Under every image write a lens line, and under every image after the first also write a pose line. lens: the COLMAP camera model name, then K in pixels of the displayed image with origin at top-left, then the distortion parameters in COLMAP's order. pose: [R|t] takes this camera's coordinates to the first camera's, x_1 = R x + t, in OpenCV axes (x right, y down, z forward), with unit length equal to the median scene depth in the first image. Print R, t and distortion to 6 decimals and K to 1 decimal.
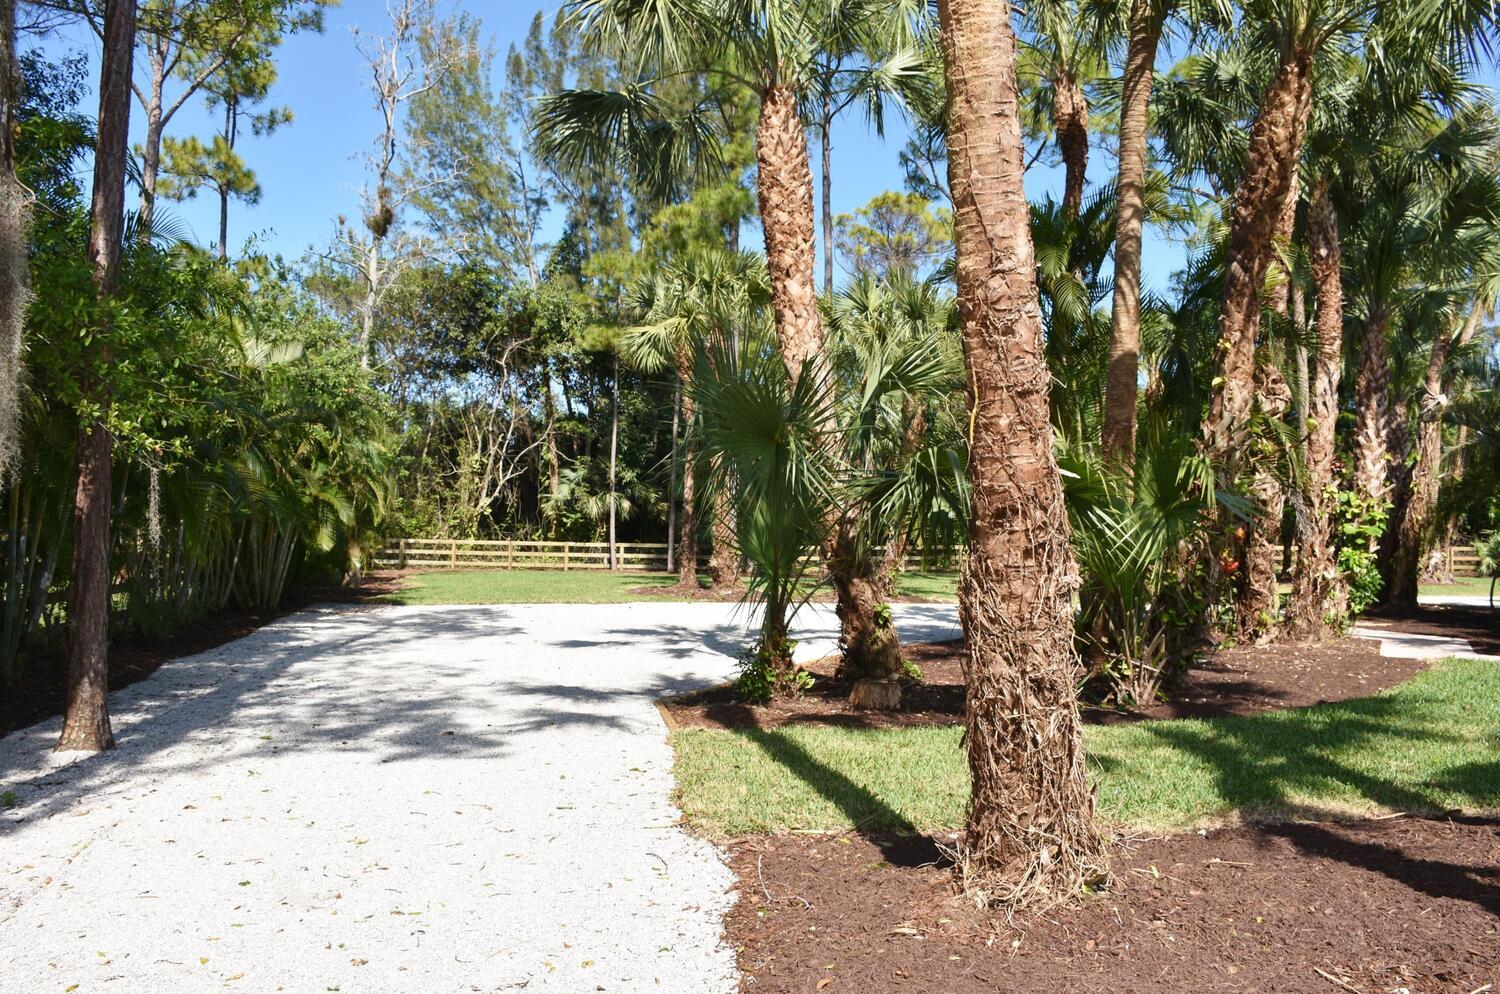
lens RADIAL K [[1174.2, 0, 742.5], [0, 1174.2, 503.0], [0, 0, 1]] dist [-0.153706, 0.102975]
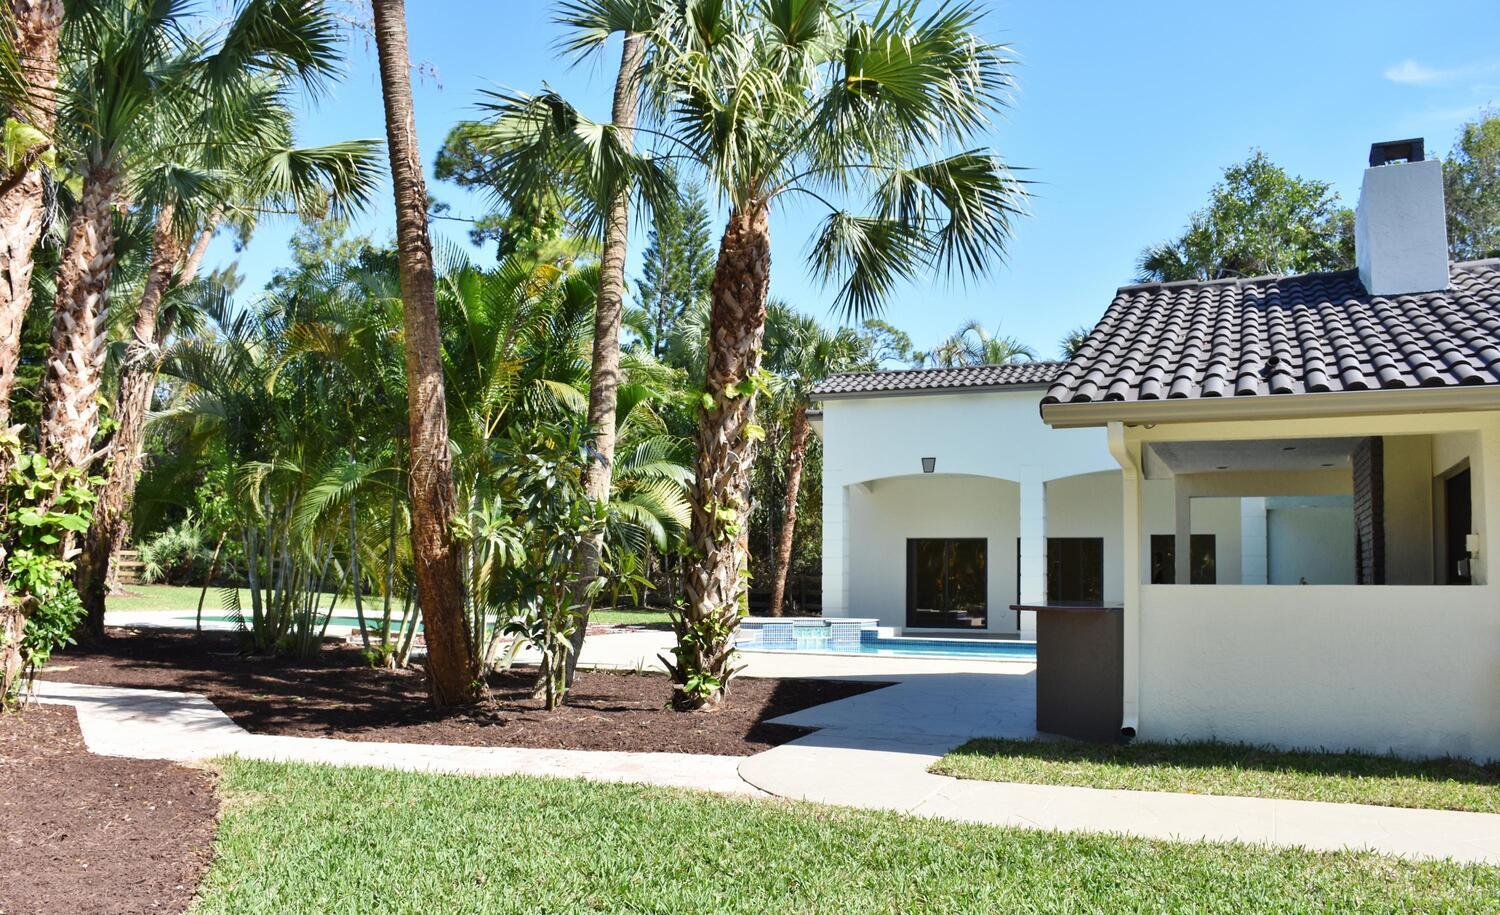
lens RADIAL K [[1338.7, 0, 750.0], [0, 1338.7, 457.5], [0, 0, 1]] dist [-0.008231, -0.009207]
pose [[0.531742, 0.065145, 0.844397, 0.157735], [-0.039889, 0.997857, -0.051865, 0.012920], [-0.845967, -0.006103, 0.533201, 0.331172]]
